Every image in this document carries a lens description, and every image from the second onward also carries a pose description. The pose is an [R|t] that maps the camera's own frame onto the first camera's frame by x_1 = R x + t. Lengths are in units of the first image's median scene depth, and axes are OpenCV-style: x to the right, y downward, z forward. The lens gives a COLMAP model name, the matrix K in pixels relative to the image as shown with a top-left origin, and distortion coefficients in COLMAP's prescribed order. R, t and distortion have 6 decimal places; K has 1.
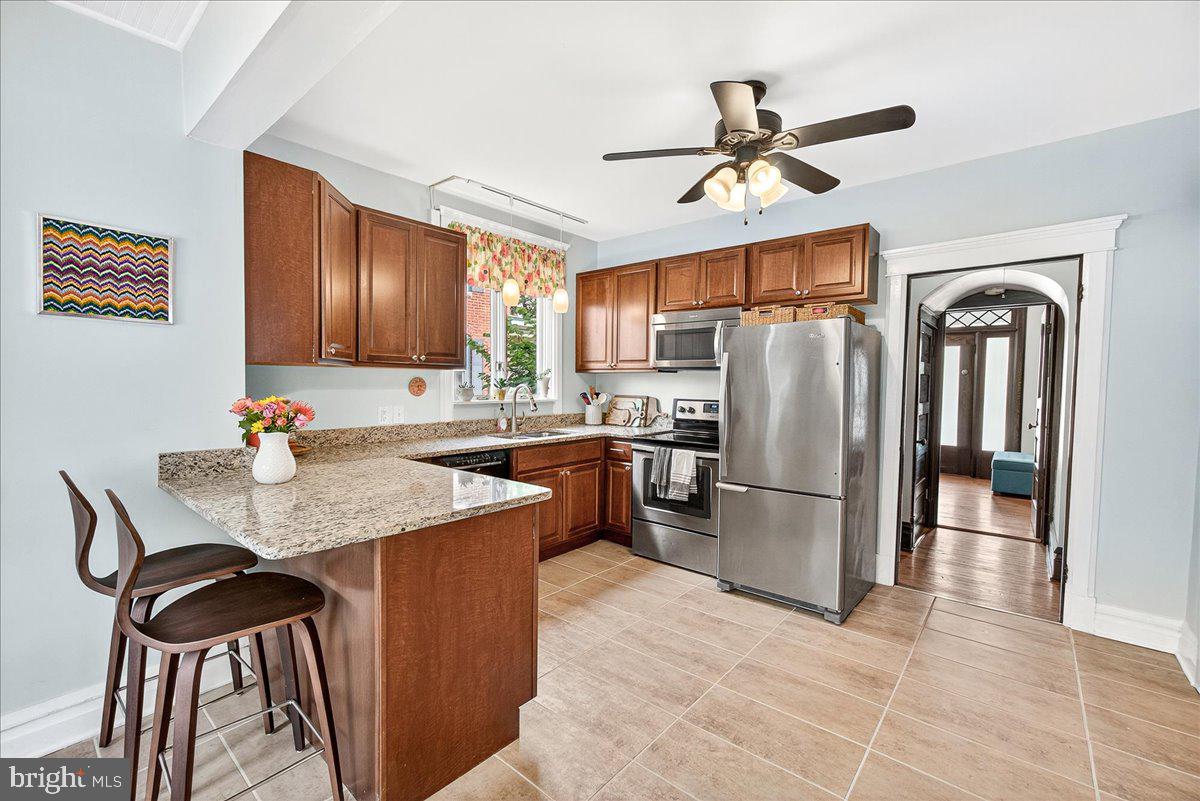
lens RADIAL K [[506.0, 0, 602.6], [0, 506.0, 401.2], [0, 0, 1]] dist [-0.001022, -0.000012]
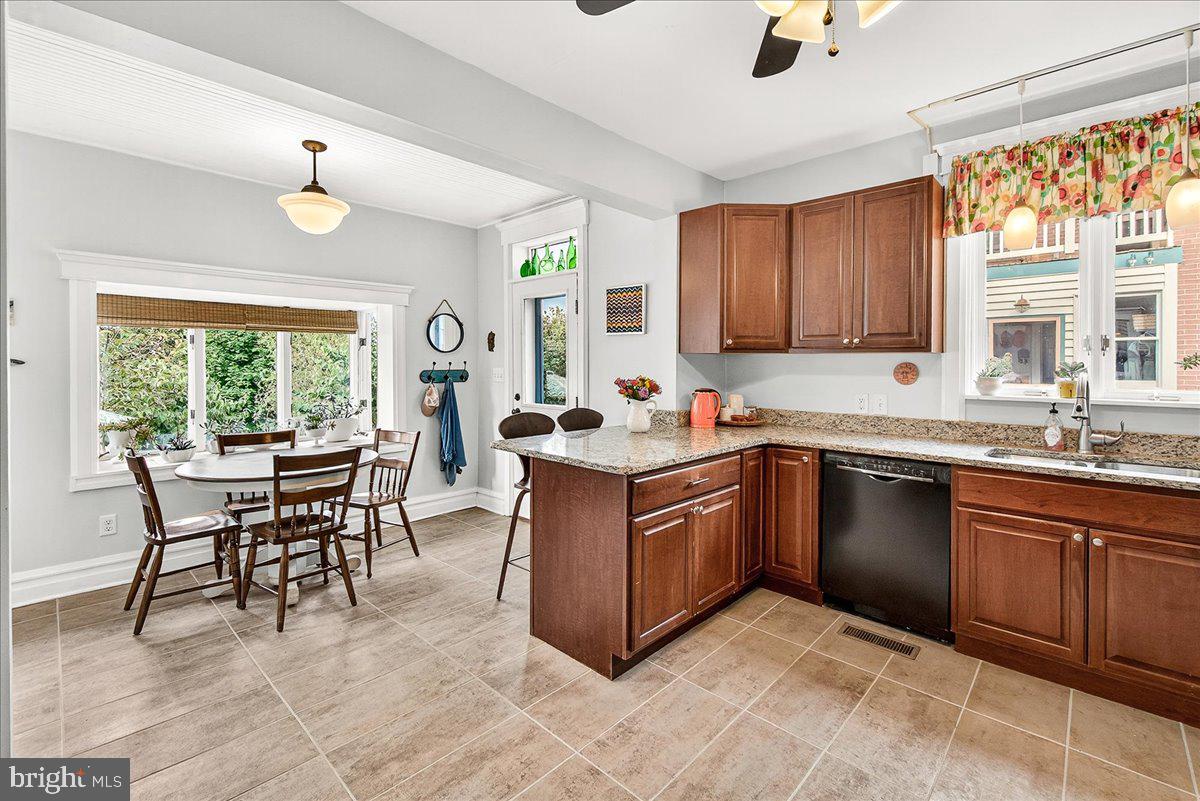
lens RADIAL K [[531.5, 0, 592.7], [0, 531.5, 364.2], [0, 0, 1]] dist [-0.002002, 0.000098]
pose [[-0.066792, -0.007990, -0.997735, 0.488616], [-0.042834, 0.999069, -0.005133, -0.015536], [0.996847, 0.042394, -0.067072, 0.479949]]
